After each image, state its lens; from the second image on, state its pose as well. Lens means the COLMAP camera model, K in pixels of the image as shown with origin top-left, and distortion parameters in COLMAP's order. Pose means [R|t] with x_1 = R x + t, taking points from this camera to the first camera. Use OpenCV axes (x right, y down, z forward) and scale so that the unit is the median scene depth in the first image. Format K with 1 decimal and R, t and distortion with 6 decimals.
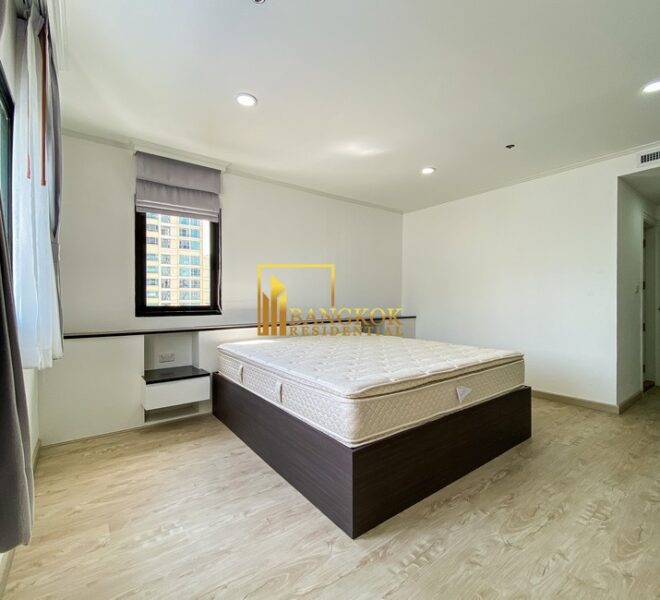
lens RADIAL K [[338.7, 0, 325.6], [0, 338.7, 299.9], [0, 0, 1]] dist [0.002362, 0.002250]
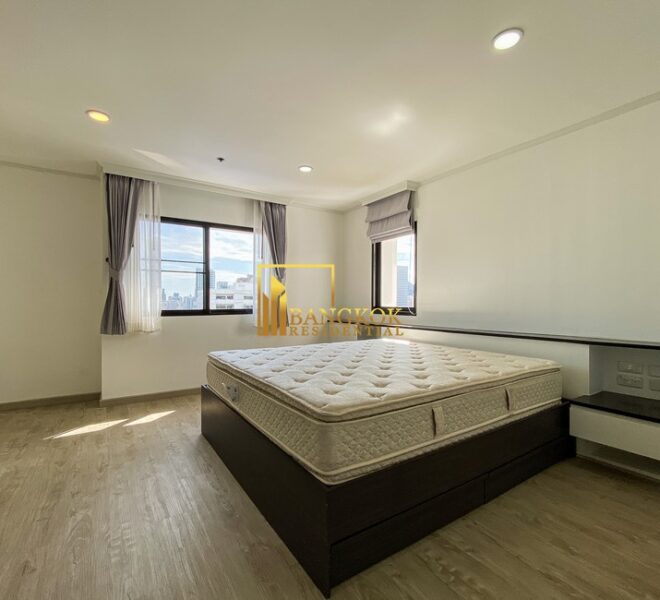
lens RADIAL K [[338.7, 0, 325.6], [0, 338.7, 299.9], [0, 0, 1]] dist [0.002362, 0.002250]
pose [[-0.068721, -0.014747, -0.997527, 1.016252], [-0.011027, 0.999841, -0.014021, 0.010080], [0.997575, 0.010036, -0.068872, 0.979570]]
